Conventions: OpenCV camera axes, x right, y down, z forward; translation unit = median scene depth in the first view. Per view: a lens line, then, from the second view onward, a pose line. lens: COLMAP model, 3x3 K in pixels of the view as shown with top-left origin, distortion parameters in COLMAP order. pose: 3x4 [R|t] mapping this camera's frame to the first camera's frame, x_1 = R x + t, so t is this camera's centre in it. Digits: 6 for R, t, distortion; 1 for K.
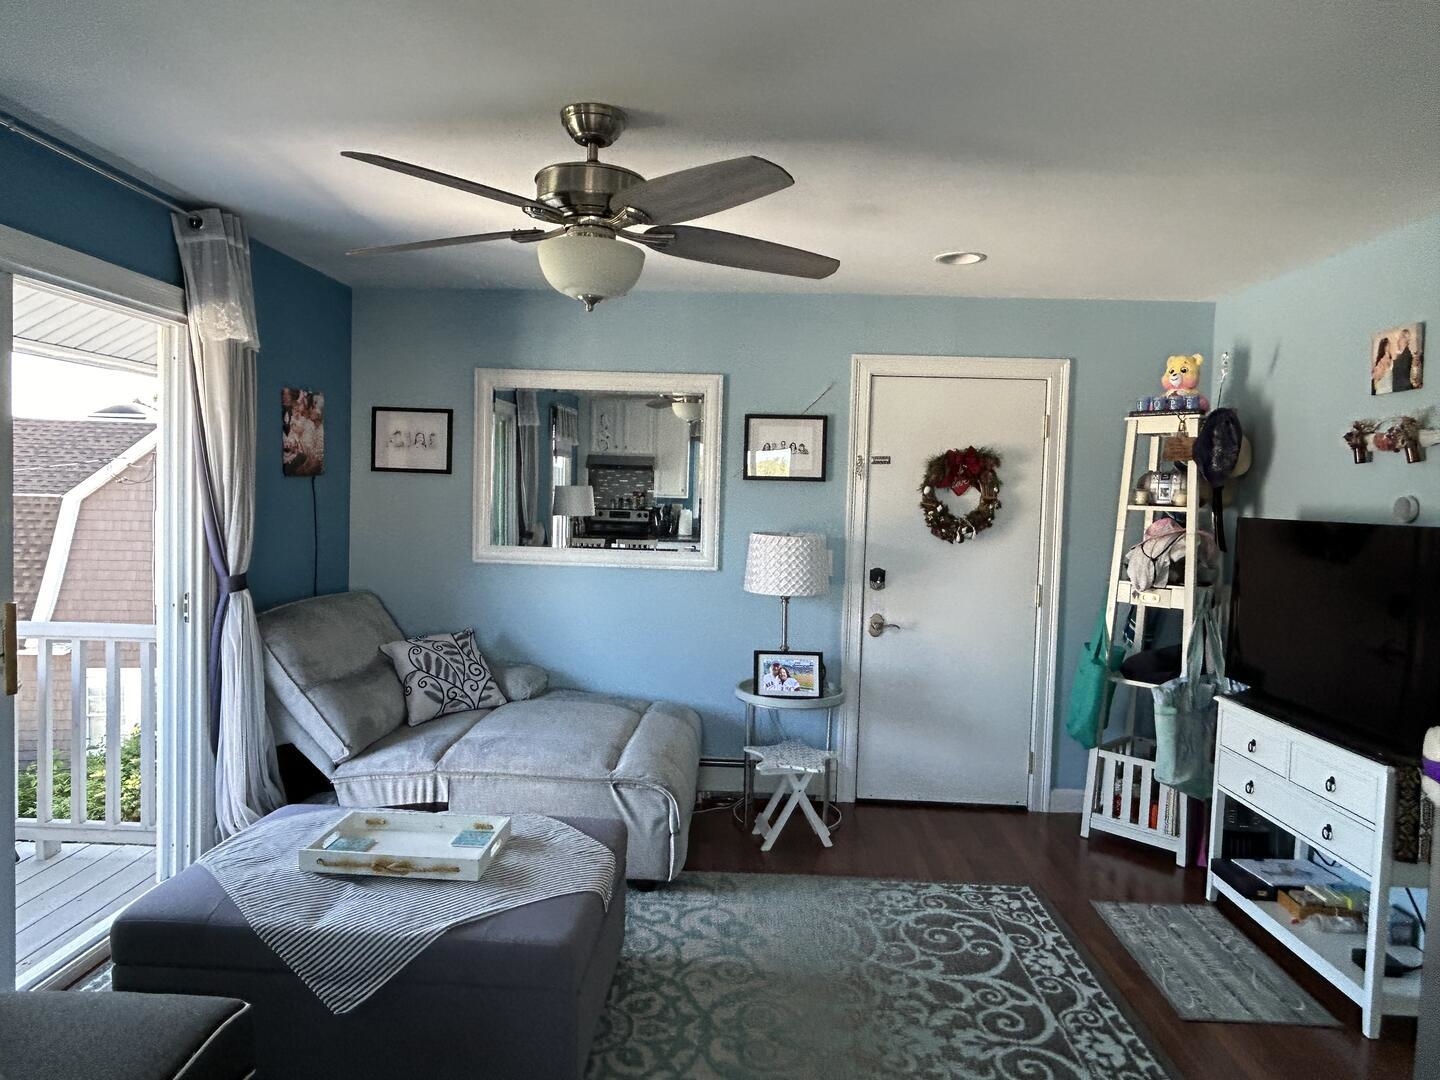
lens RADIAL K [[933.1, 0, 720.0], [0, 933.1, 540.0], [0, 0, 1]] dist [-0.005530, -0.003294]
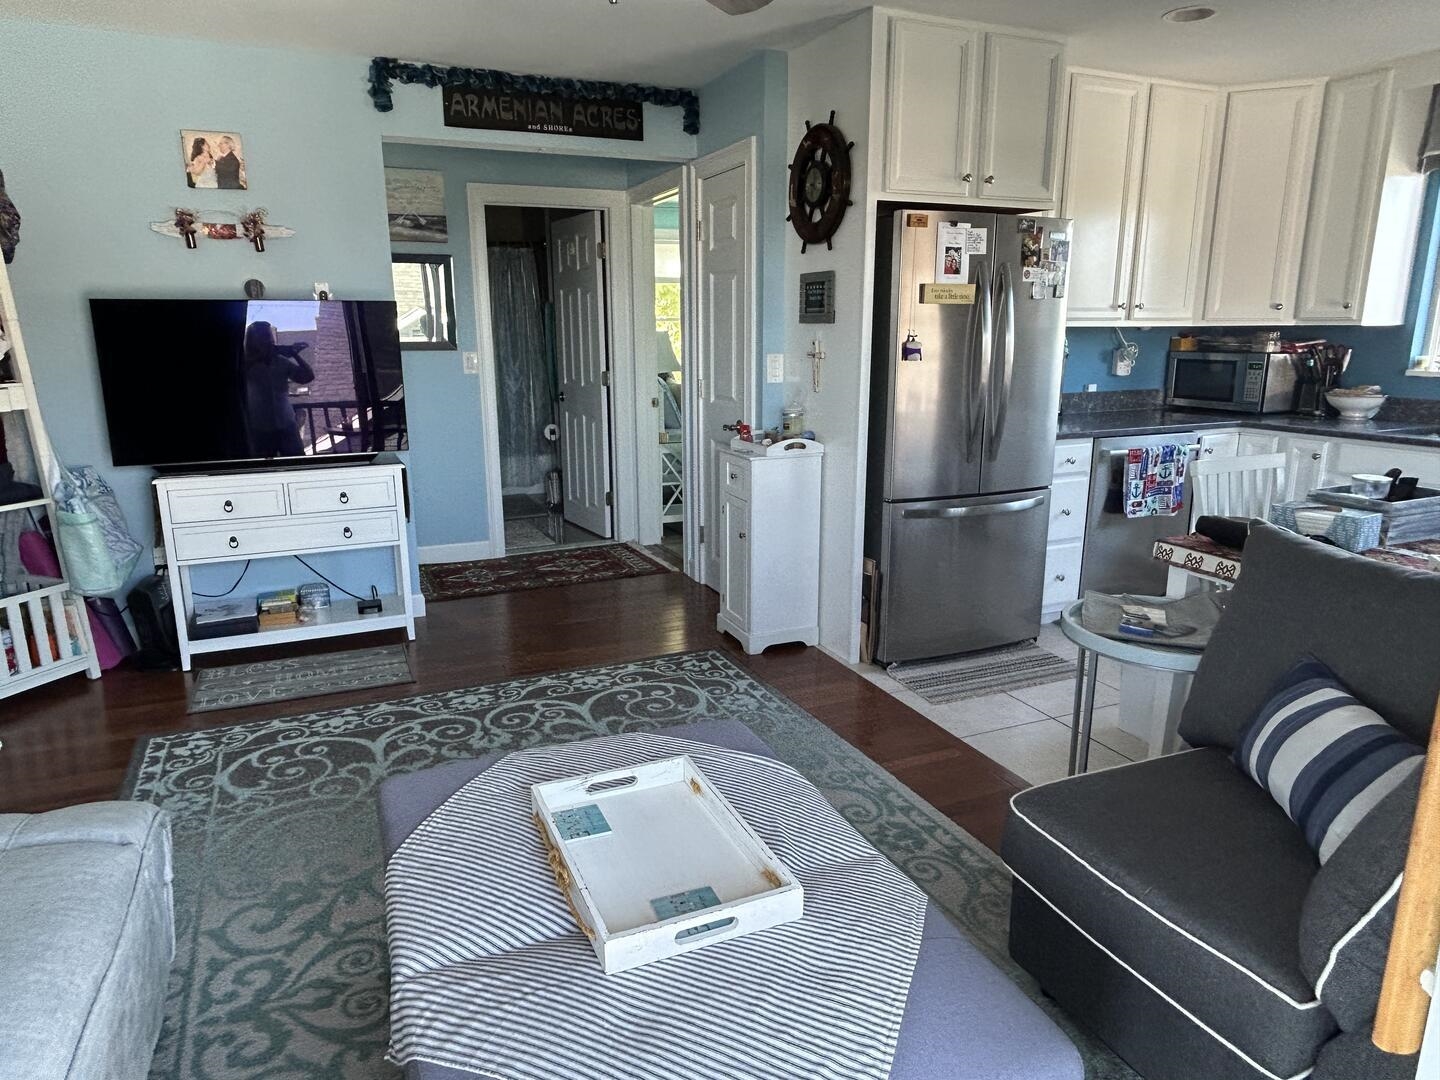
lens RADIAL K [[933.1, 0, 720.0], [0, 933.1, 540.0], [0, 0, 1]] dist [-0.005530, -0.003294]
pose [[-0.441951, -0.242768, 0.863564, -0.716726], [0.031455, 0.957897, 0.285384, -0.046624], [-0.896488, 0.153289, -0.415707, 0.993764]]
